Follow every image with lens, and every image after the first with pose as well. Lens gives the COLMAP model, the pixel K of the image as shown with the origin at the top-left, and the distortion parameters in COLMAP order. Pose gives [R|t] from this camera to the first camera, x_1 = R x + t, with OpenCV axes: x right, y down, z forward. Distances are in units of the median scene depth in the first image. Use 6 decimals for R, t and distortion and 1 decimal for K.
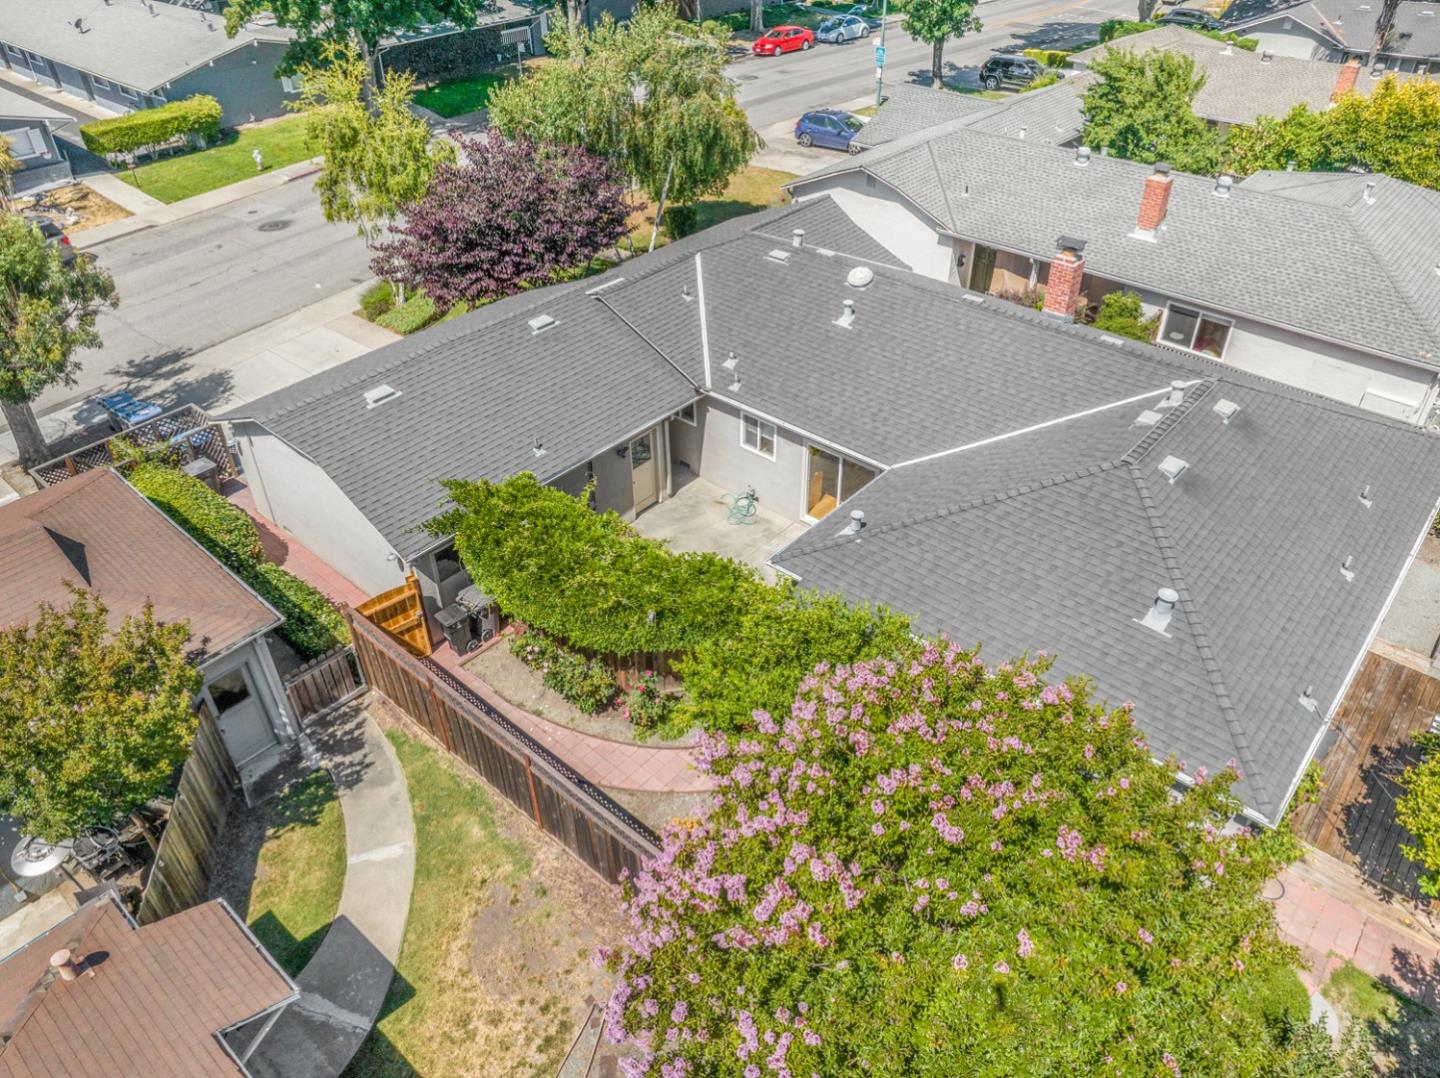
lens RADIAL K [[1009.8, 0, 720.0], [0, 1009.8, 537.8], [0, 0, 1]] dist [-0.039089, 0.002193]
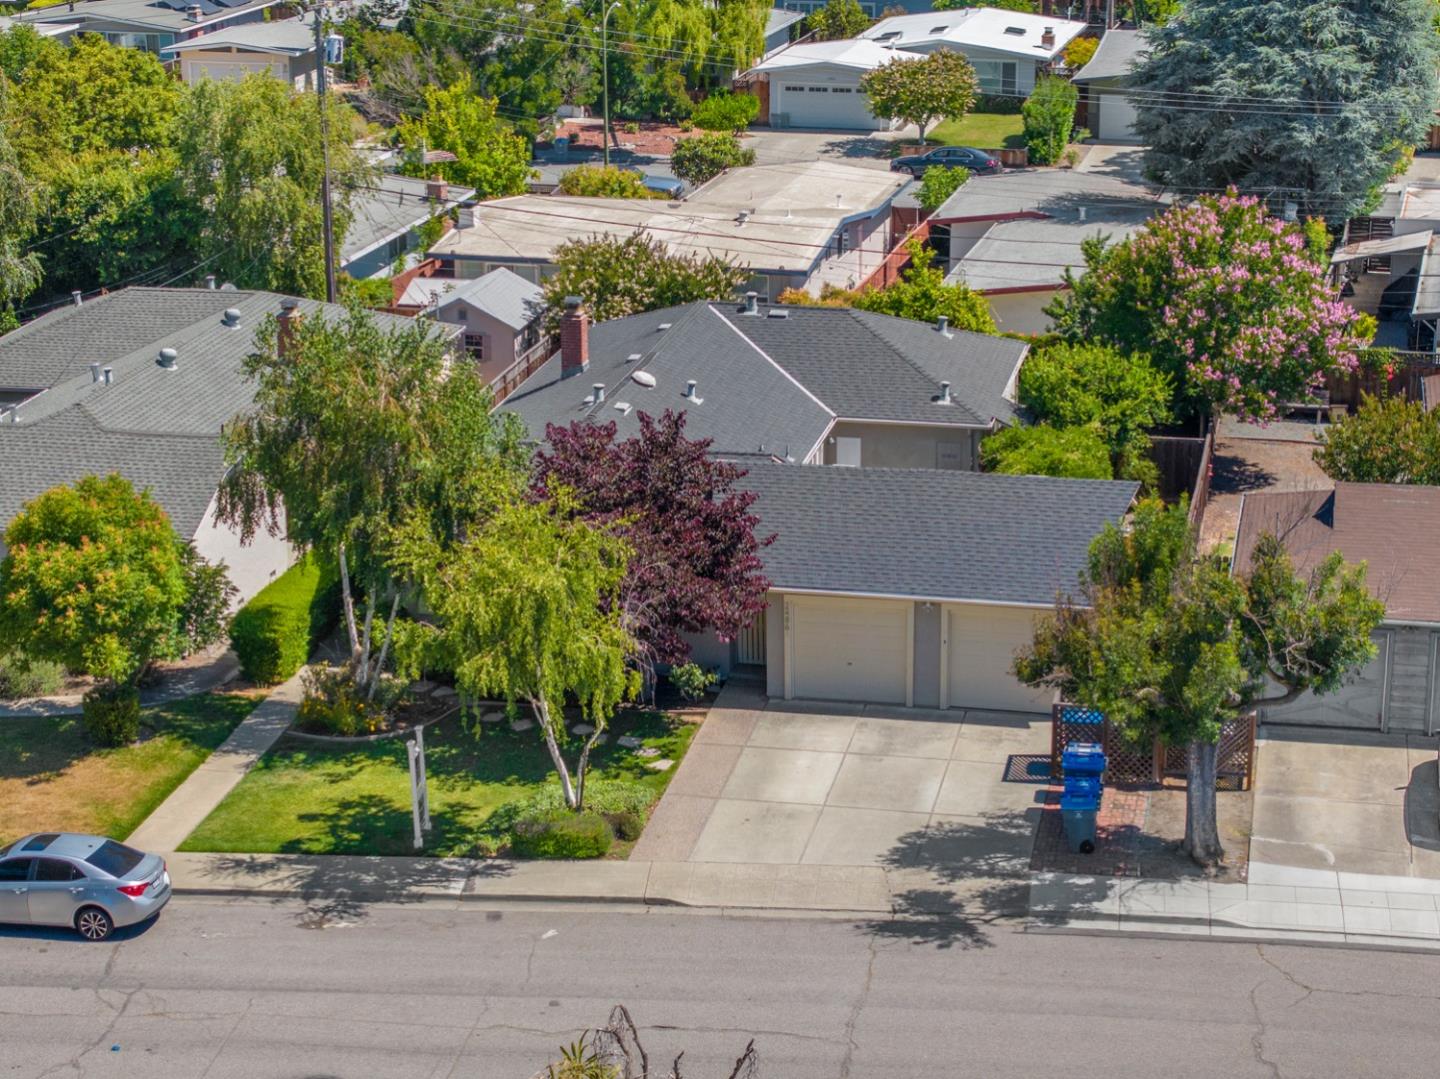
lens RADIAL K [[2934.6, 0, 720.0], [0, 2934.6, 540.0], [0, 0, 1]] dist [0.076716, 0.000000]
pose [[-0.485592, -0.251196, 0.837318, -3.428467], [0.542961, 0.664009, 0.514087, -2.305895], [-0.685123, 0.704267, -0.186048, 2.258743]]
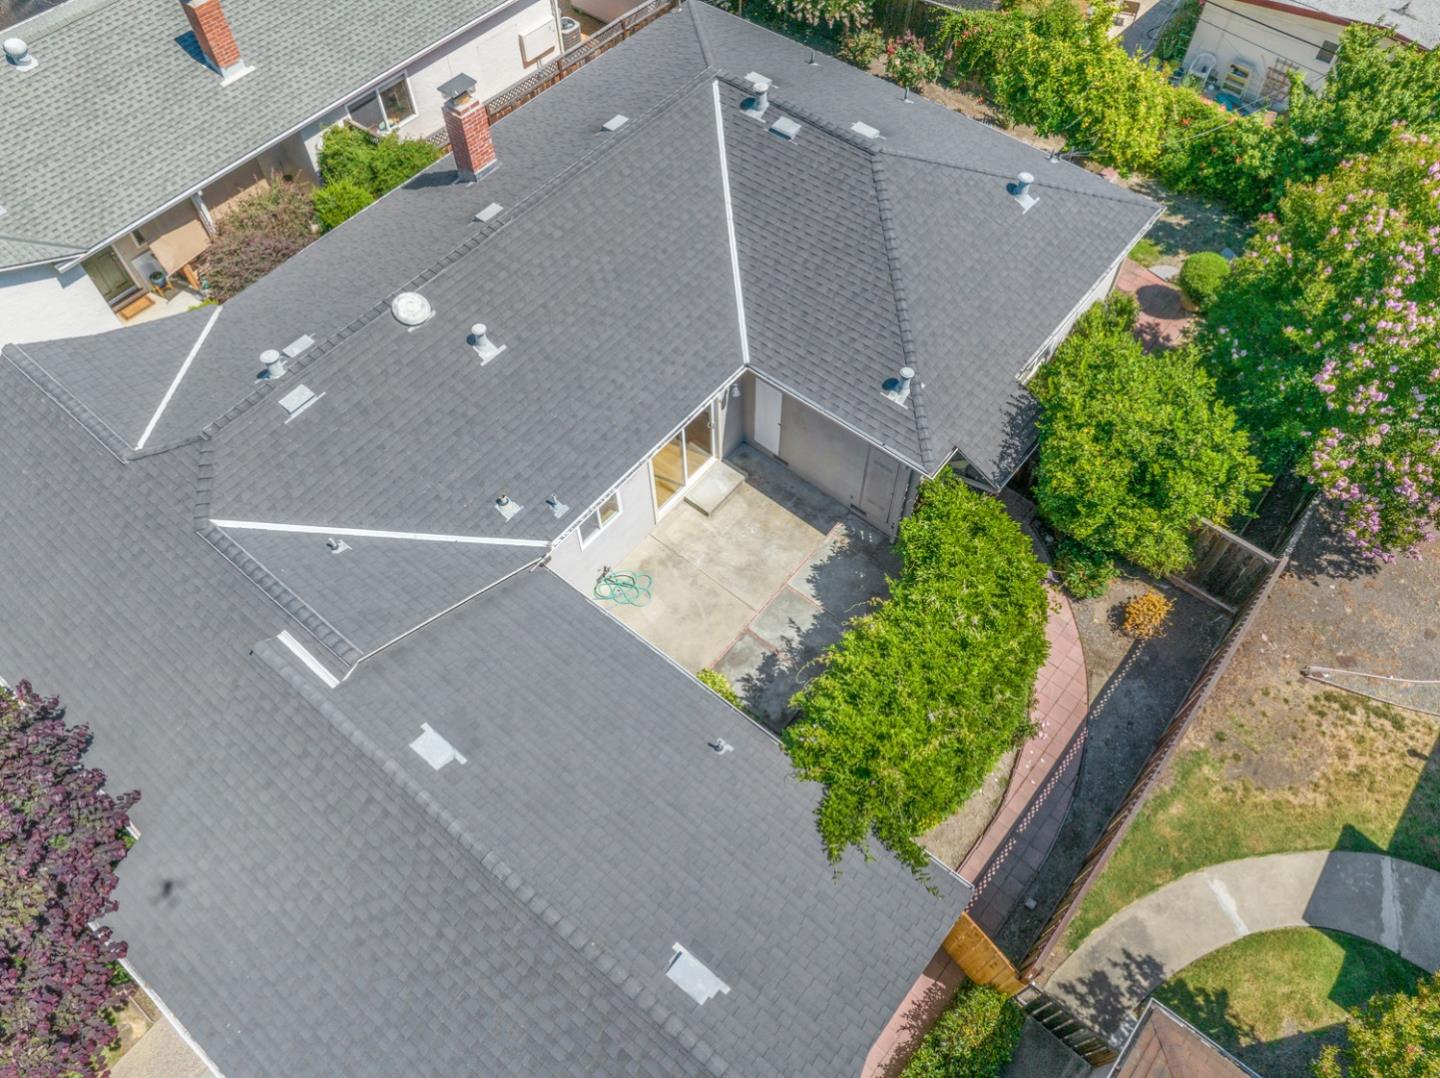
lens RADIAL K [[1009.8, 0, 728.9], [0, 1009.8, 536.9], [0, 0, 1]] dist [-0.039089, 0.002193]
pose [[-0.038213, -0.830816, 0.555233, -0.536781], [0.611928, 0.419814, 0.670299, -0.727841], [-0.789990, 0.365377, 0.492357, 0.753683]]
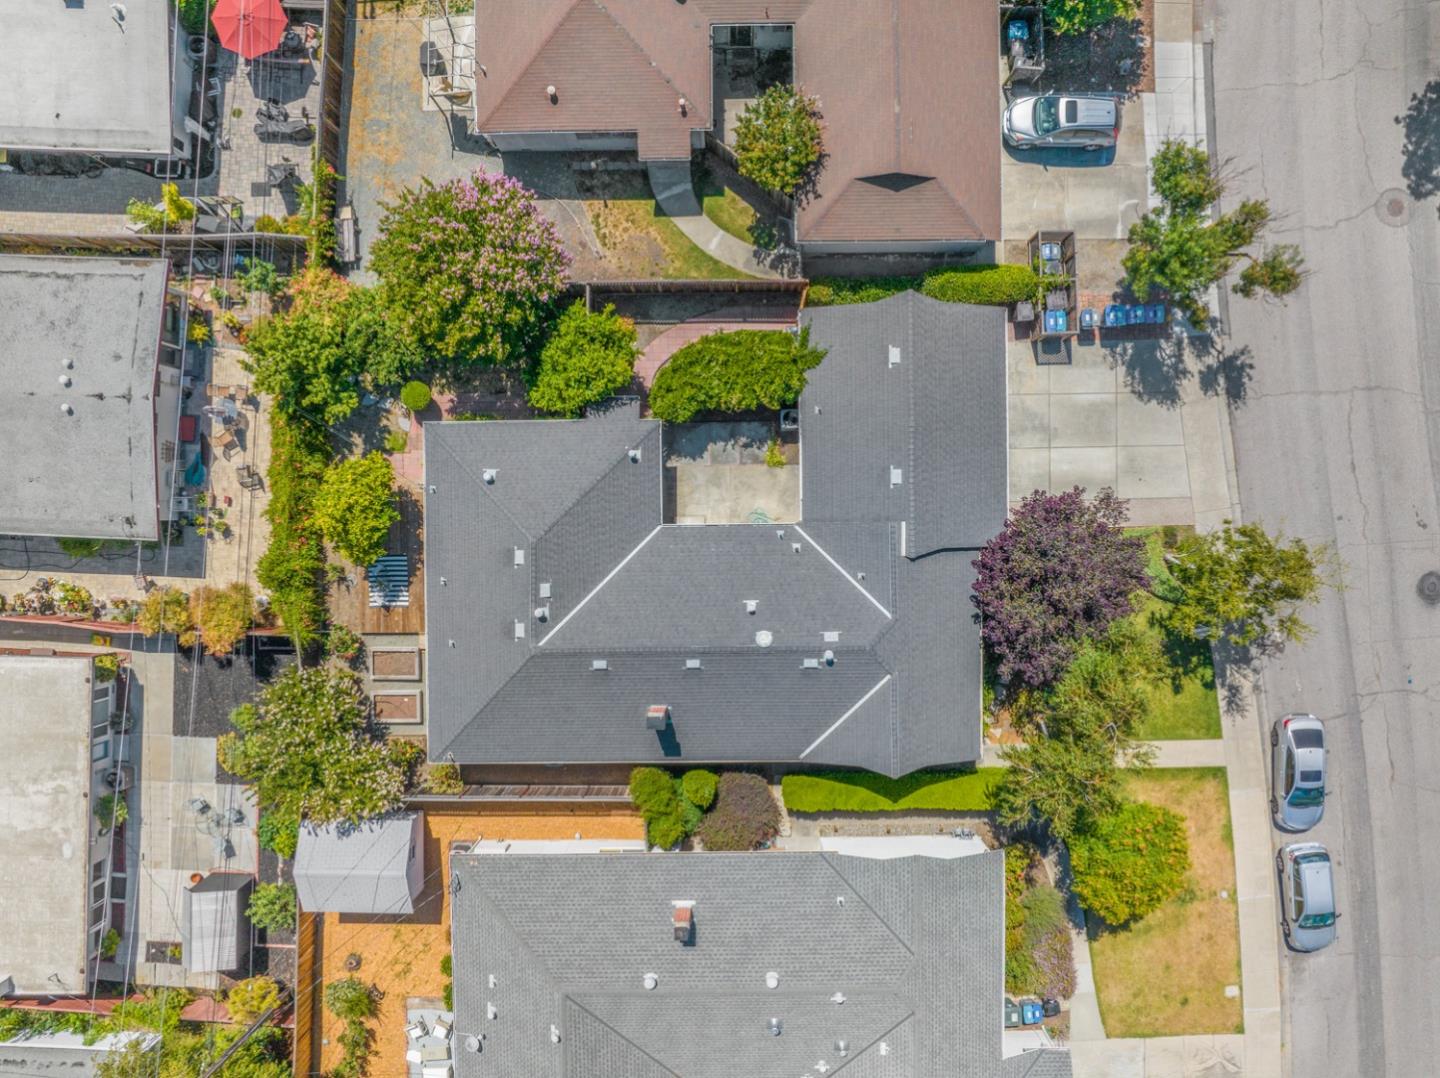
lens RADIAL K [[1009.8, 0, 720.9], [0, 1009.8, 539.8], [0, 0, 1]] dist [-0.039089, 0.002193]
pose [[-0.743952, 0.667664, 0.027557, 0.065107], [-0.394472, -0.472083, 0.788371, -1.888351], [0.539377, 0.575640, 0.614582, -0.074058]]
